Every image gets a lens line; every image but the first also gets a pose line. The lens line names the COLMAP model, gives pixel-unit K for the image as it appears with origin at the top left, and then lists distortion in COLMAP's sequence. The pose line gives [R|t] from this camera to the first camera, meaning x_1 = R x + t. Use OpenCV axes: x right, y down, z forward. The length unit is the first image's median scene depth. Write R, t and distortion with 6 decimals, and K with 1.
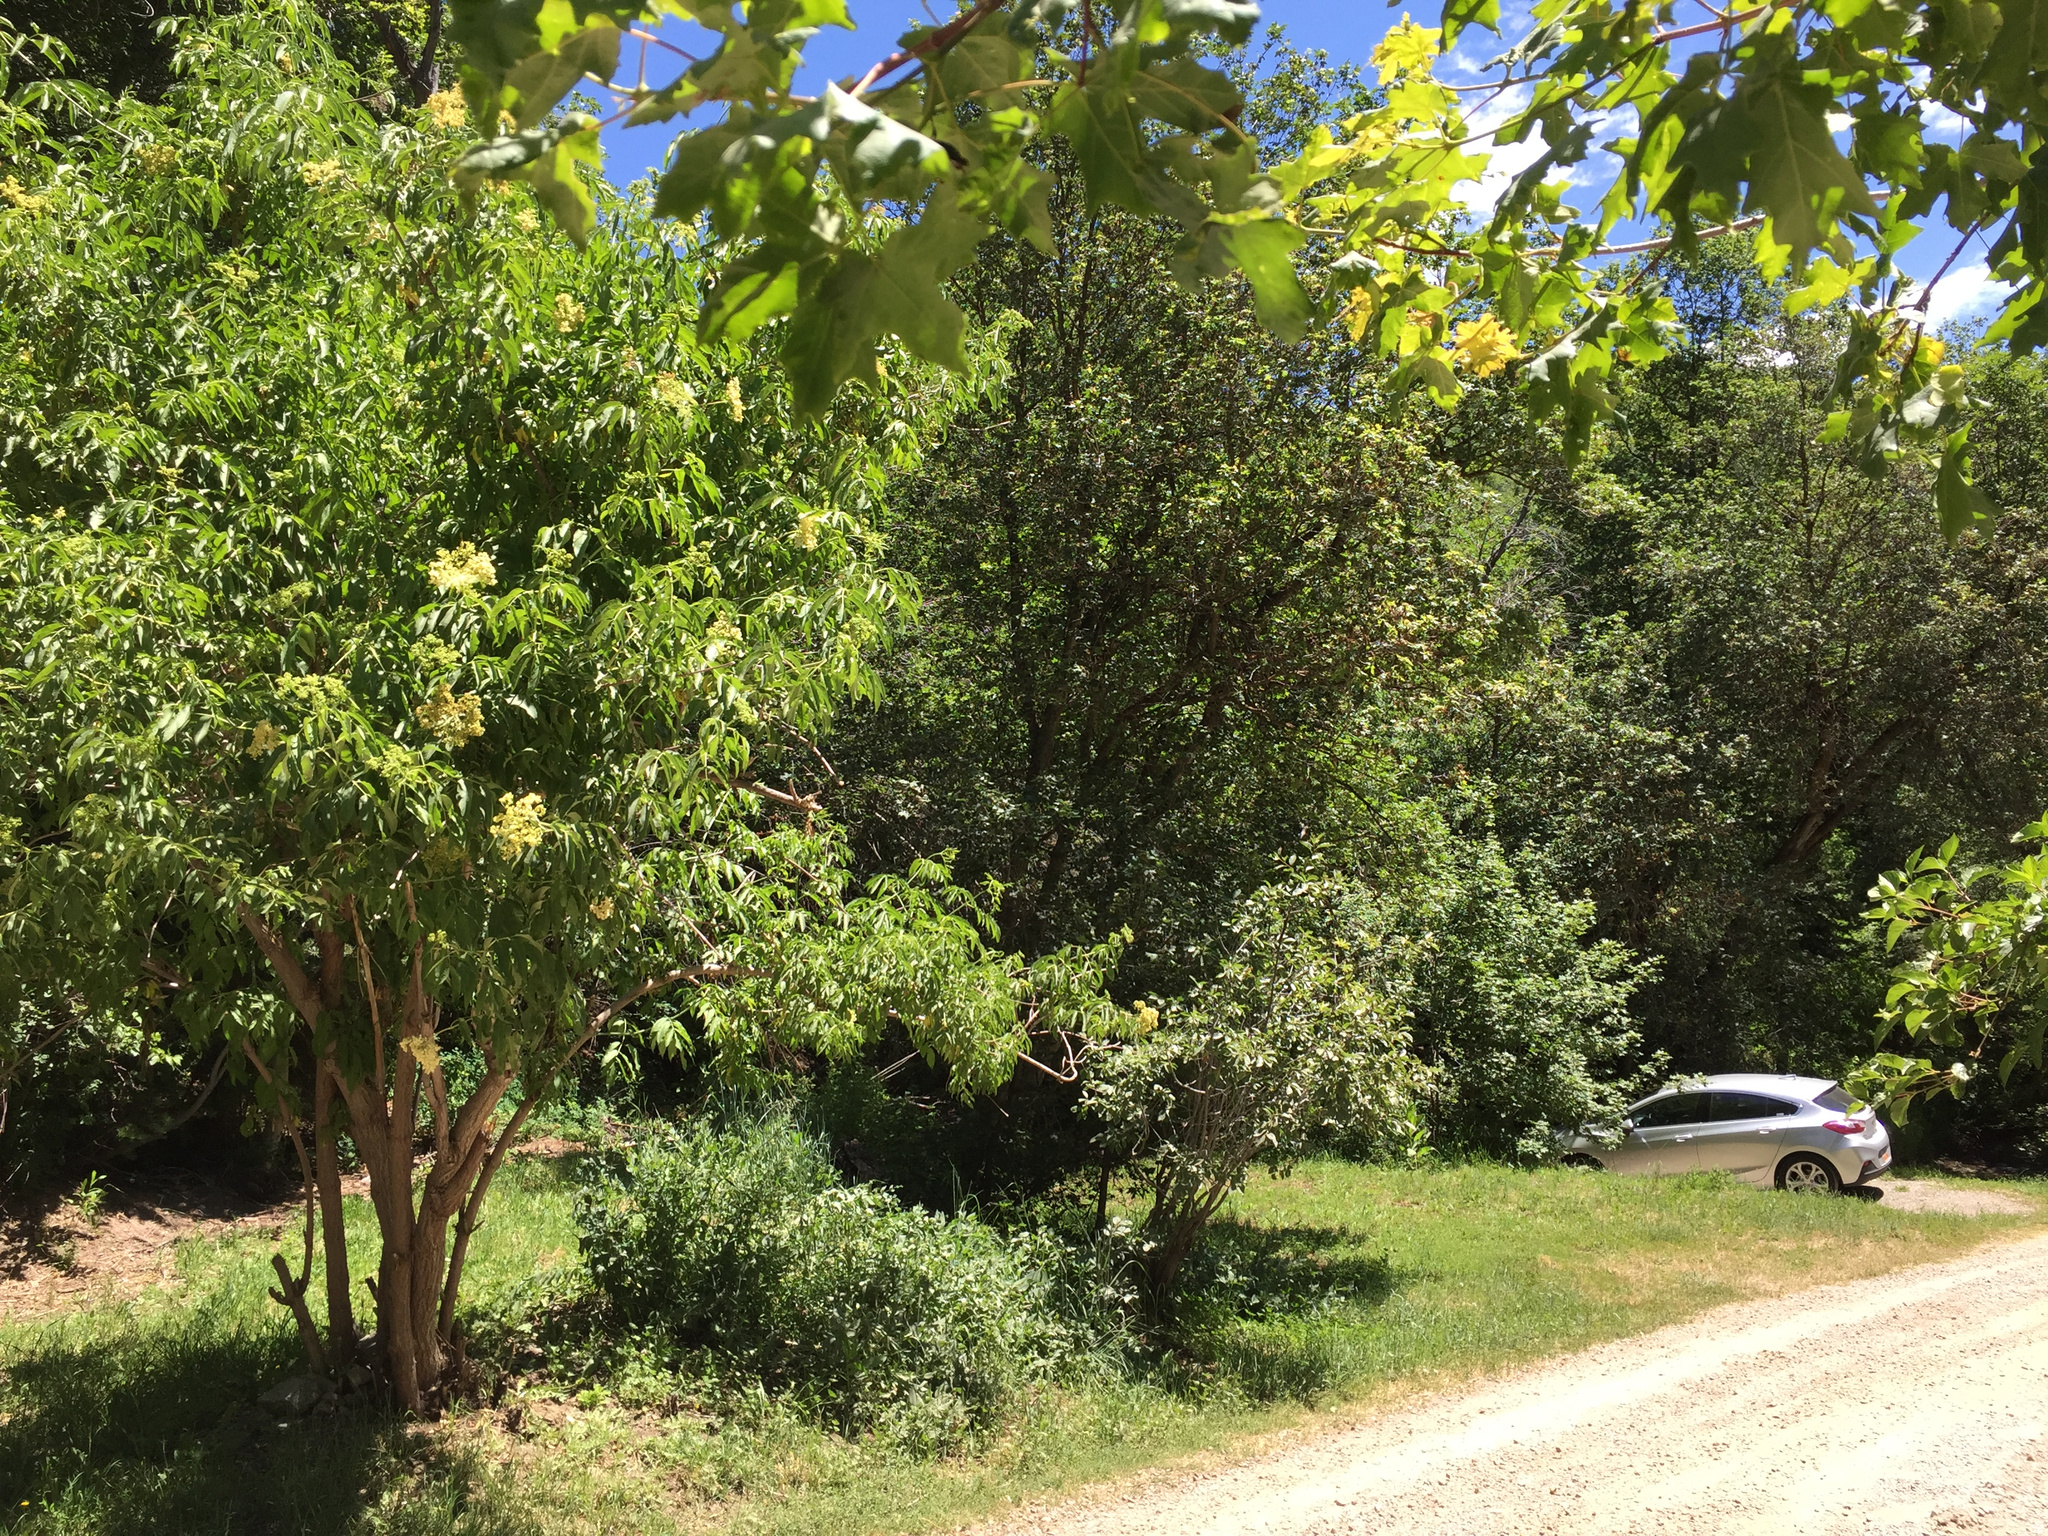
lens RADIAL K [[1789.2, 0, 1029.8], [0, 1789.2, 756.9], [0, 0, 1]] dist [0.082595, -0.138631]
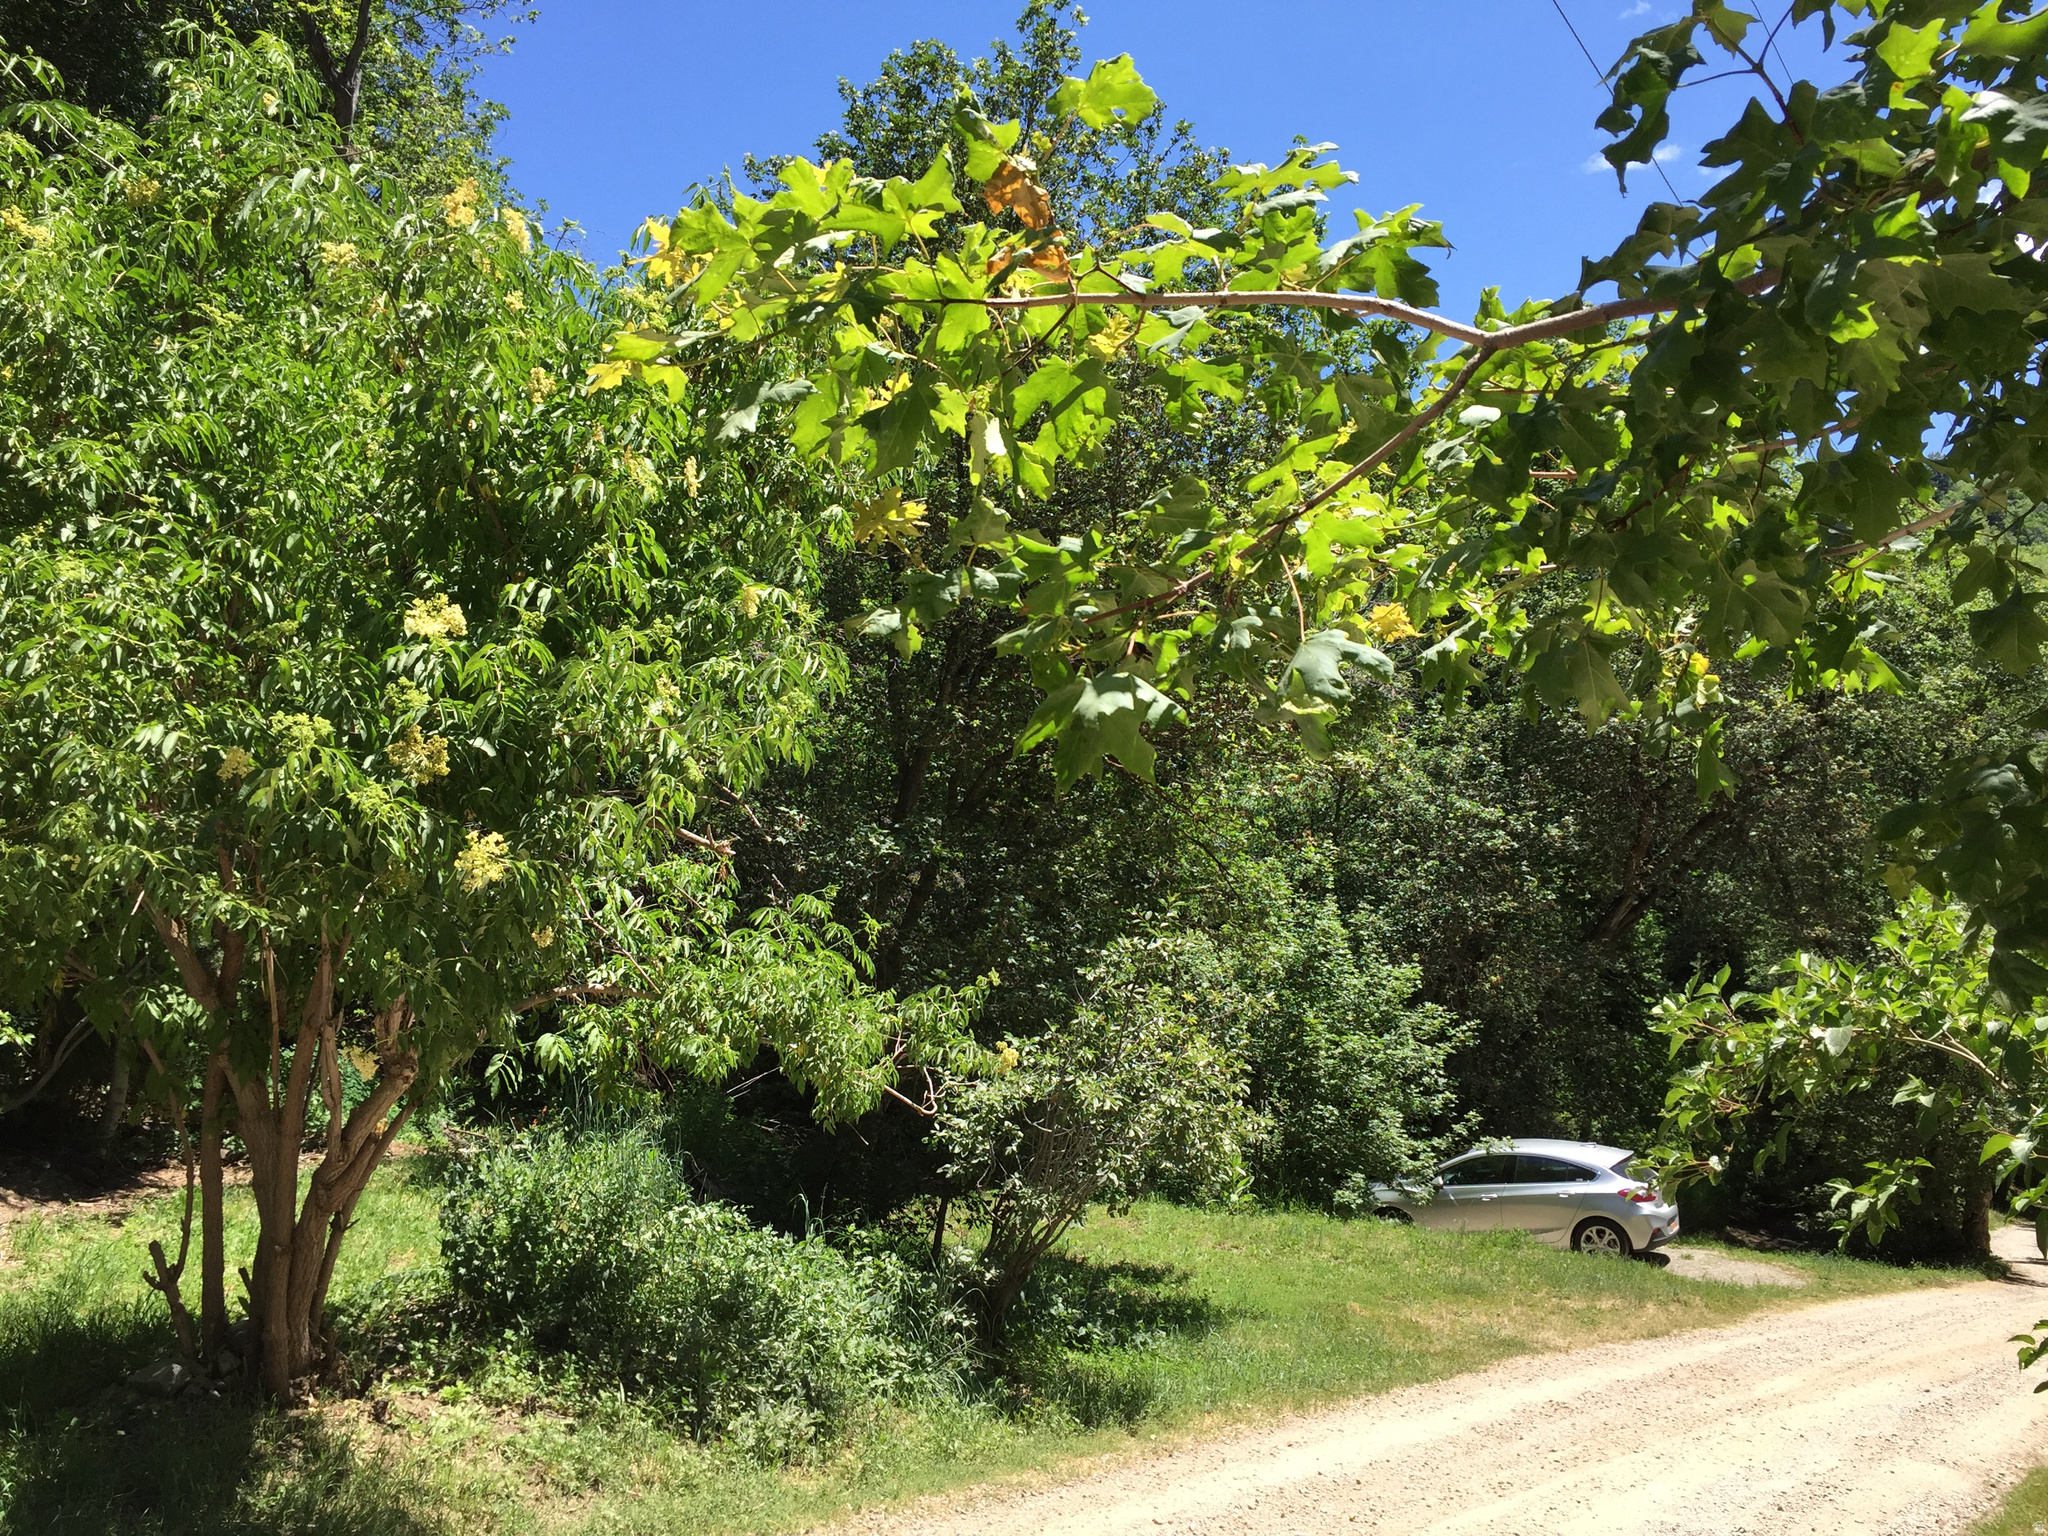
lens RADIAL K [[1766.9, 0, 1024.0], [0, 1766.9, 768.0], [0, 0, 1]] dist [0.083603, -0.136363]
pose [[0.994413, 0.071717, 0.077453, -0.016424], [-0.070751, 0.997379, -0.015143, -0.009790], [-0.078336, 0.009579, 0.996881, -0.042443]]
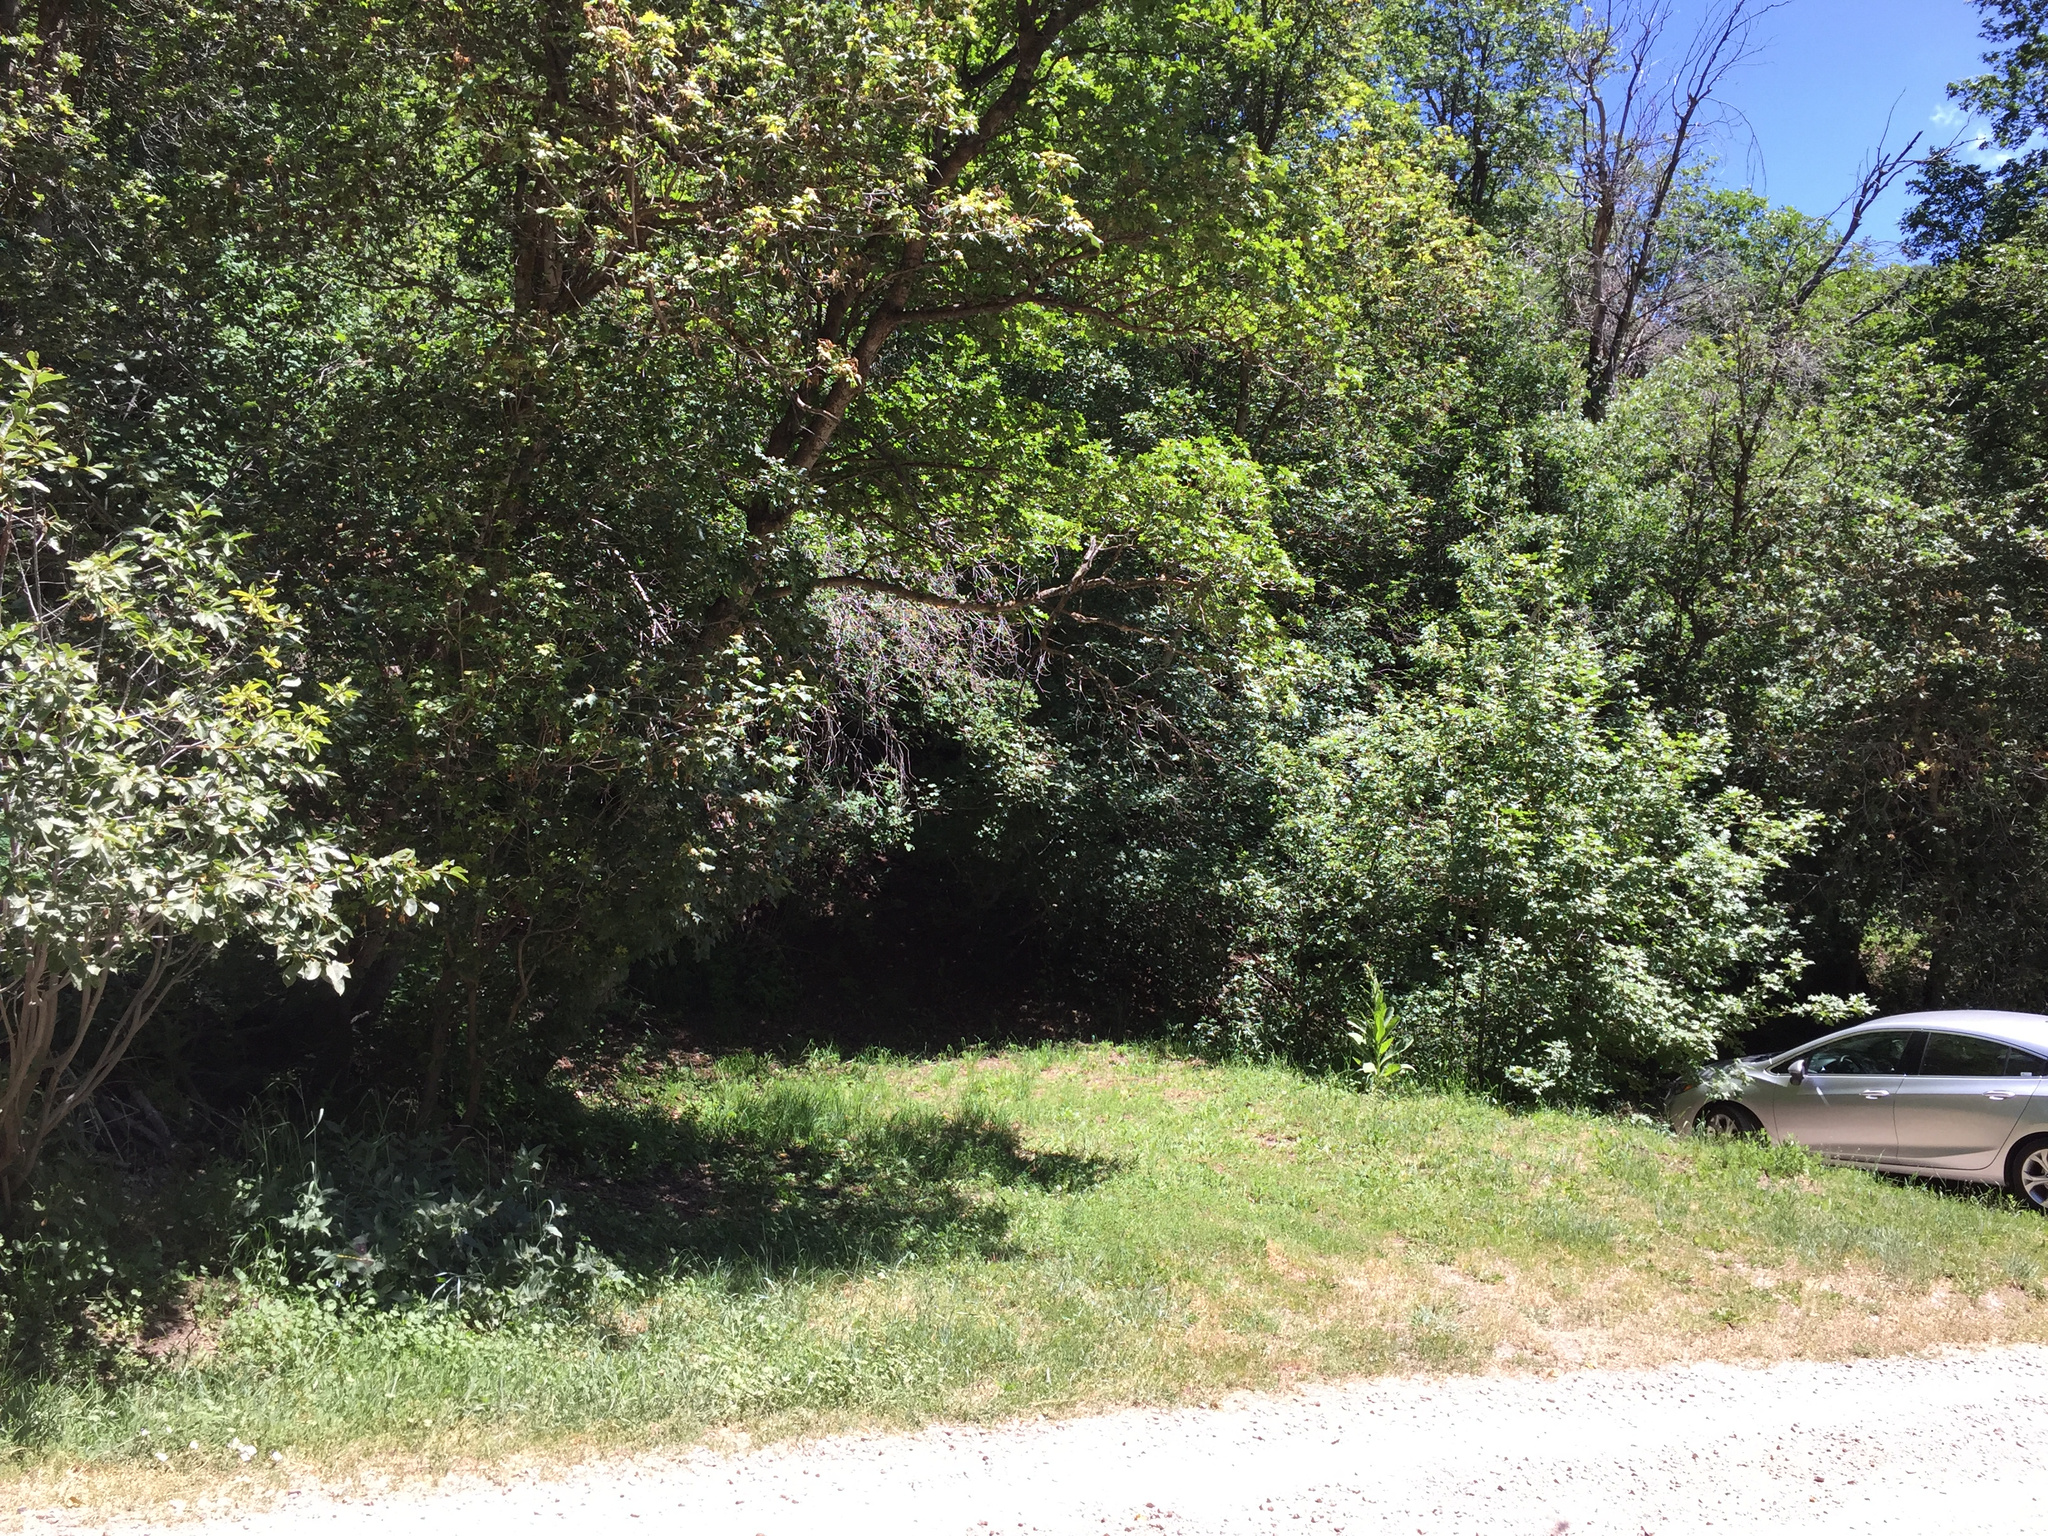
lens RADIAL K [[1755.0, 0, 1018.7], [0, 1755.0, 766.3], [0, 0, 1]] dist [0.079456, -0.099770]
pose [[0.951598, 0.056122, -0.302179, 0.766686], [-0.034411, 0.996460, 0.076704, 0.147288], [0.305414, -0.062593, 0.950160, 0.843796]]
